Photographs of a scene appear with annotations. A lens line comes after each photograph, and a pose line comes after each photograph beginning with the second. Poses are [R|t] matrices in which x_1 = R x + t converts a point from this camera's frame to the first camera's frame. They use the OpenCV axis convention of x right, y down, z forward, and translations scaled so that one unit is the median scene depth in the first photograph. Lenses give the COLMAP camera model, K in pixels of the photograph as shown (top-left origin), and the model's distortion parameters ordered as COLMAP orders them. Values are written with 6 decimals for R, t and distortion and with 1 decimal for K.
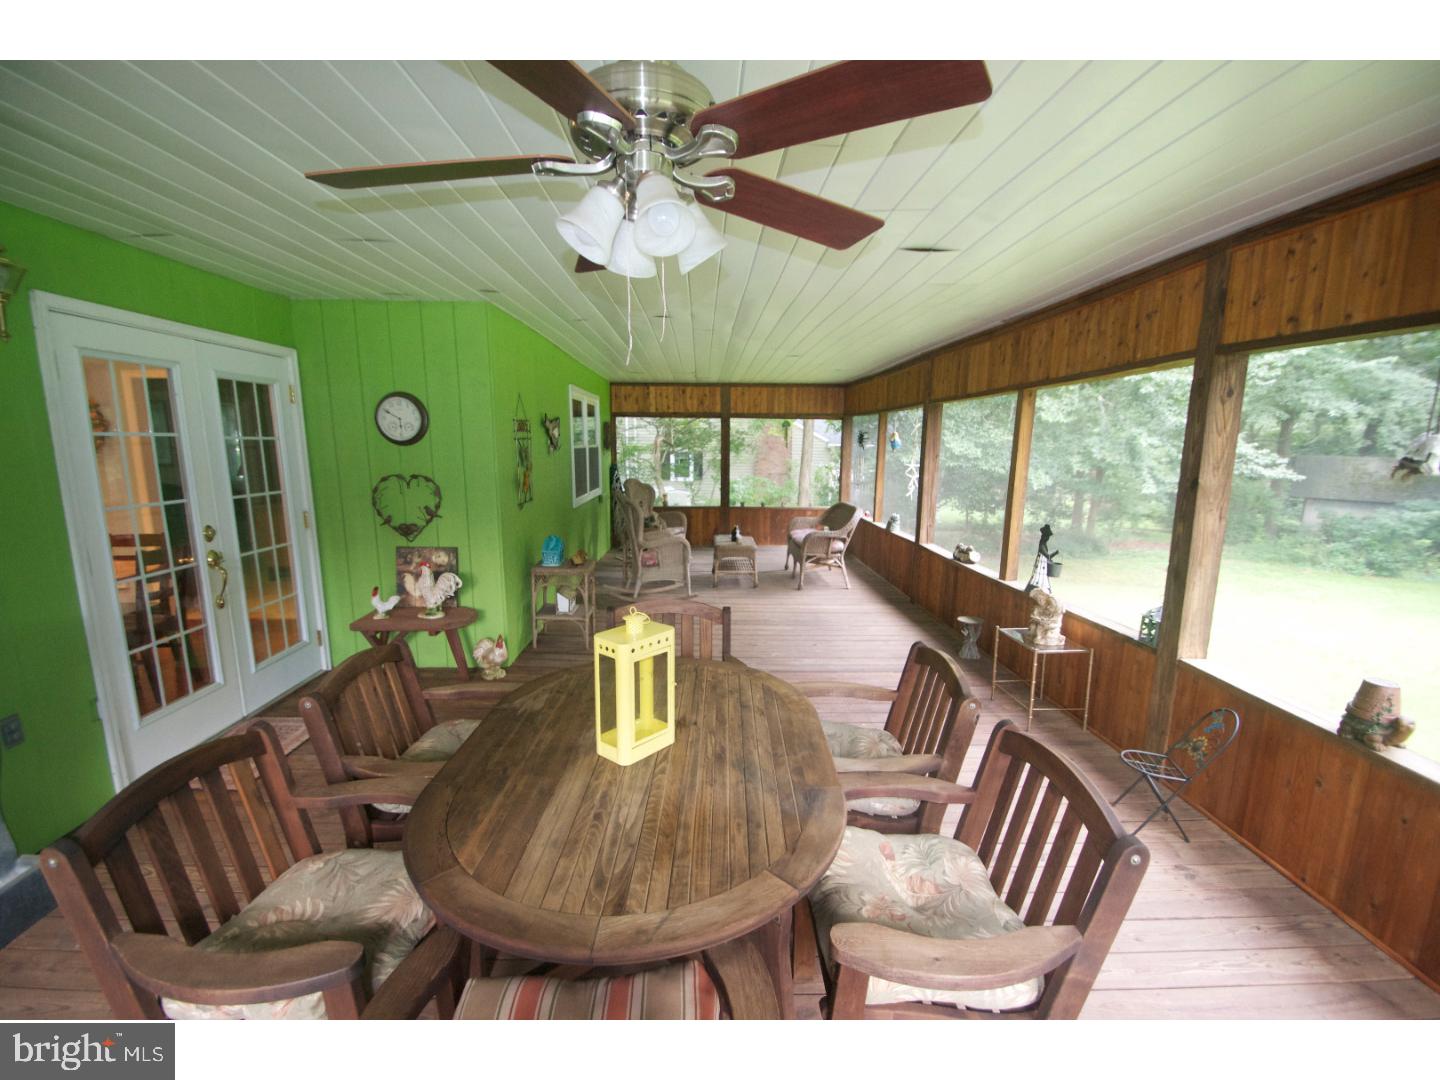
lens RADIAL K [[648.7, 0, 720.4], [0, 648.7, 552.0], [0, 0, 1]] dist [-0.003980, -0.000854]
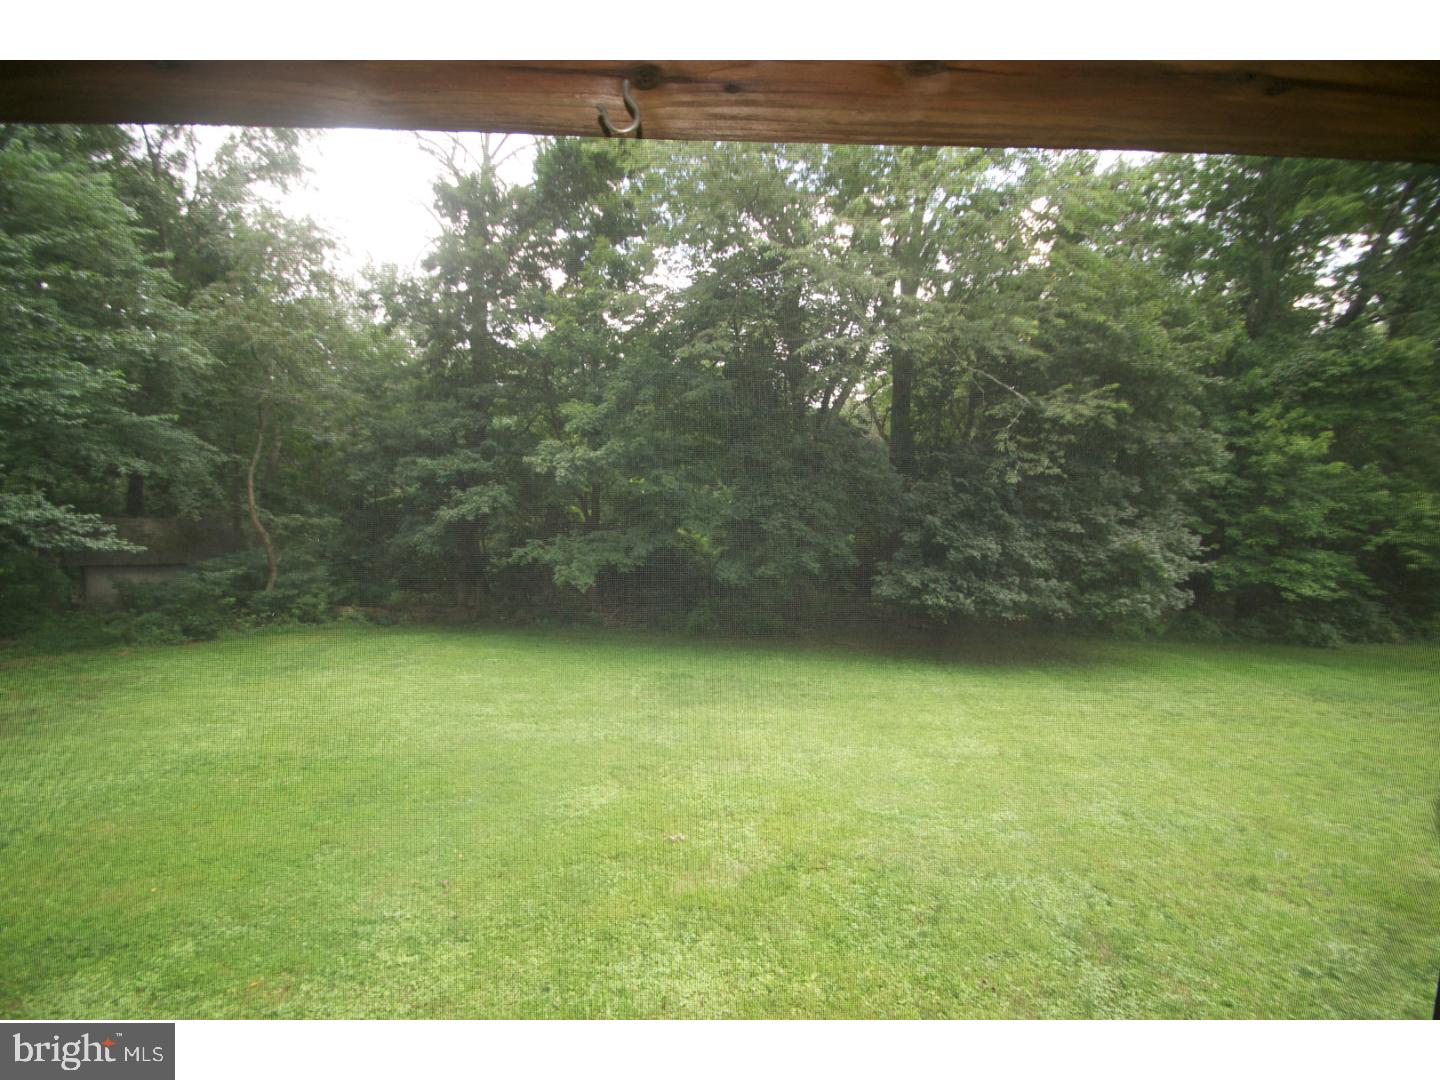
lens RADIAL K [[648.7, 0, 723.7], [0, 648.7, 551.6], [0, 0, 1]] dist [-0.003980, -0.000854]
pose [[0.018340, -0.063301, 0.997826, 0.088073], [0.153339, 0.986365, 0.059756, -0.034163], [-0.988003, 0.151910, 0.027797, 0.191706]]
